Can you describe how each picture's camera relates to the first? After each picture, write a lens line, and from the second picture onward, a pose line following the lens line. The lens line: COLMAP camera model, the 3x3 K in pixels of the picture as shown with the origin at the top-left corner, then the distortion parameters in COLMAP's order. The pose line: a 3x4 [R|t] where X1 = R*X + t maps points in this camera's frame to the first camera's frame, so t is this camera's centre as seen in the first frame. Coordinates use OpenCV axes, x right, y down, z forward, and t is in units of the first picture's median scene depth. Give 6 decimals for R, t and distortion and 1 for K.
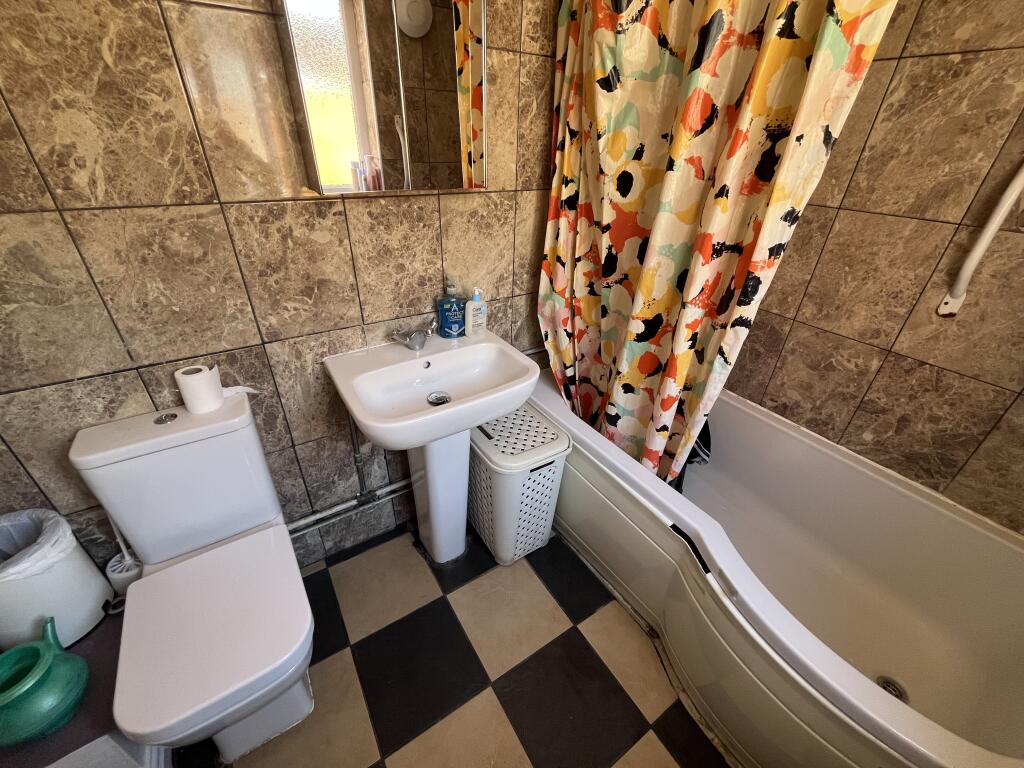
lens RADIAL K [[413.9, 0, 513.9], [0, 413.9, 385.0], [0, 0, 1]] dist [-0.001687, -0.000442]
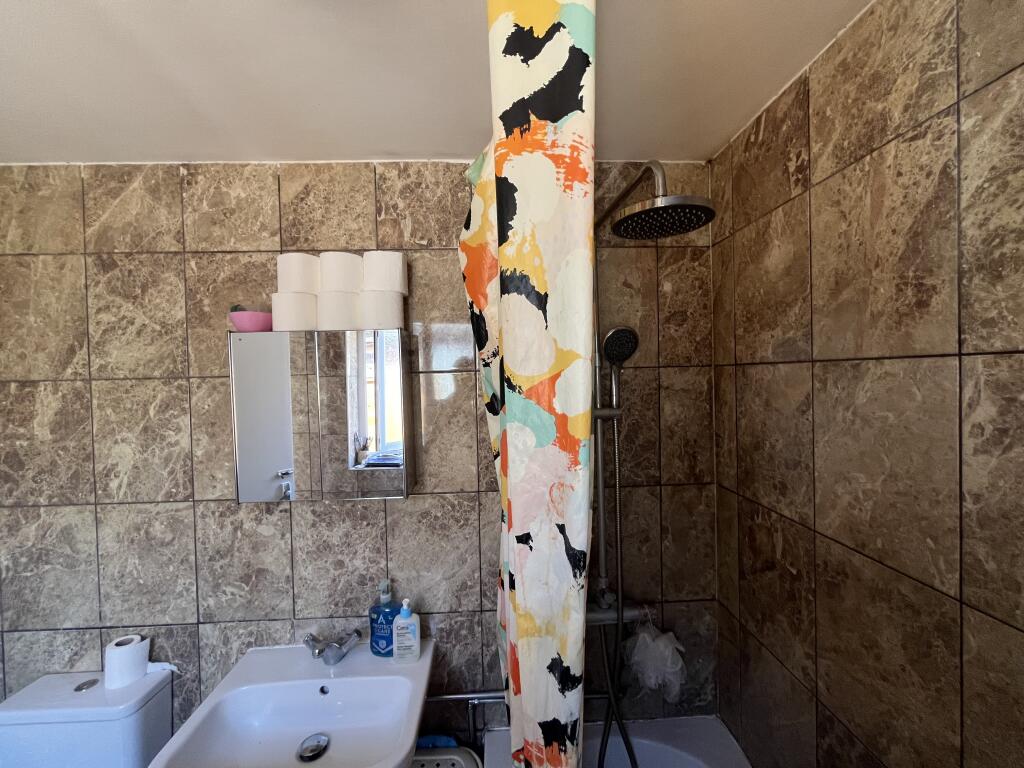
lens RADIAL K [[413.9, 0, 513.9], [0, 413.9, 385.0], [0, 0, 1]] dist [-0.001687, -0.000442]
pose [[0.856915, -0.039390, -0.513950, 0.685377], [-0.223493, 0.870087, -0.439318, -0.365629], [0.464486, 0.491322, 0.736787, 0.316724]]
